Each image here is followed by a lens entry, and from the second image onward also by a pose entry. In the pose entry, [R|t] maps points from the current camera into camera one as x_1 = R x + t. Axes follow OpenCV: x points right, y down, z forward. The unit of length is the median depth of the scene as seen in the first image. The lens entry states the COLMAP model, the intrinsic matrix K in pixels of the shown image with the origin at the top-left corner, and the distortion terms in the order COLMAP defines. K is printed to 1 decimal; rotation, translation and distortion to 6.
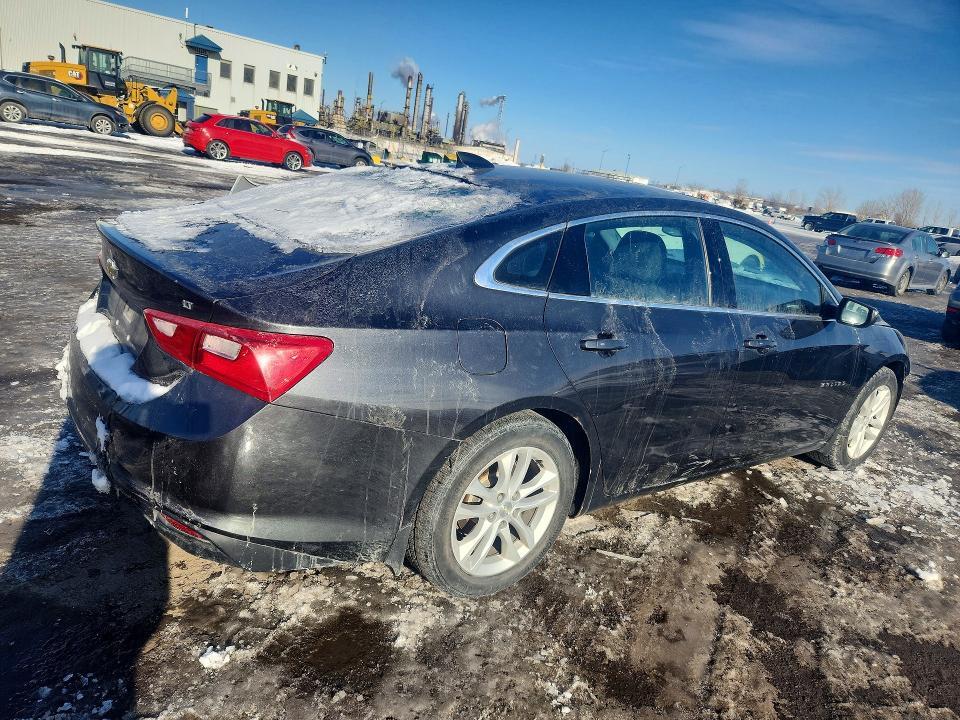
lens RADIAL K [[763.4, 0, 480.0], [0, 763.4, 360.0], [0, 0, 1]] dist [0.002618, 0.020809]
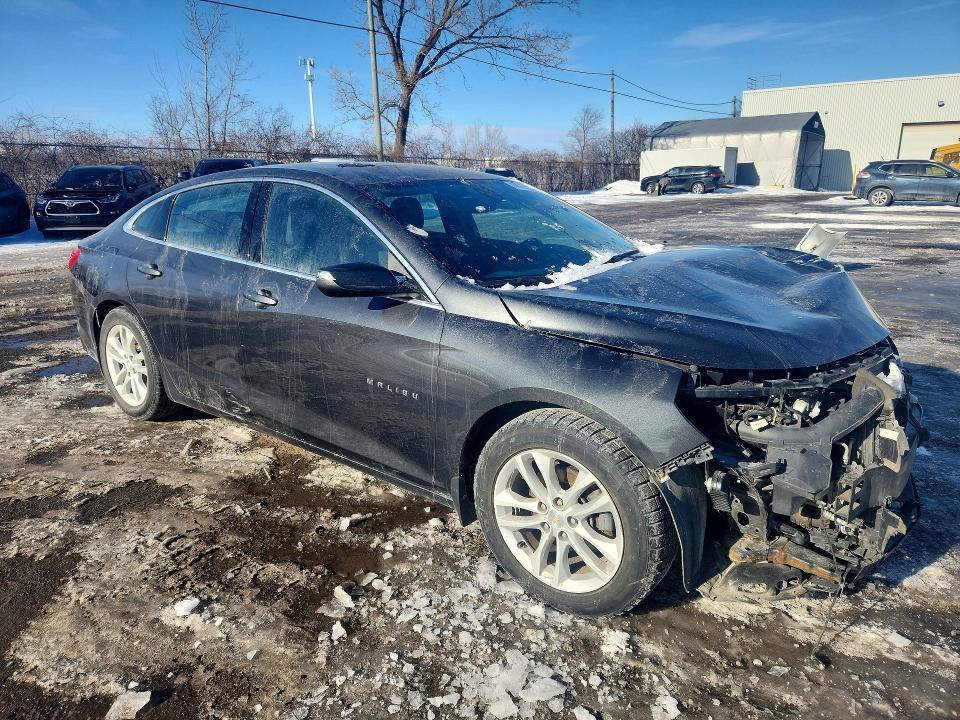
lens RADIAL K [[763.4, 0, 480.0], [0, 763.4, 360.0], [0, 0, 1]] dist [0.002618, 0.020809]
pose [[0.131008, 0.079889, -0.988157, 1.468204], [-0.232258, 0.971482, 0.047748, -0.060561], [0.963791, 0.223252, 0.145826, 1.220005]]
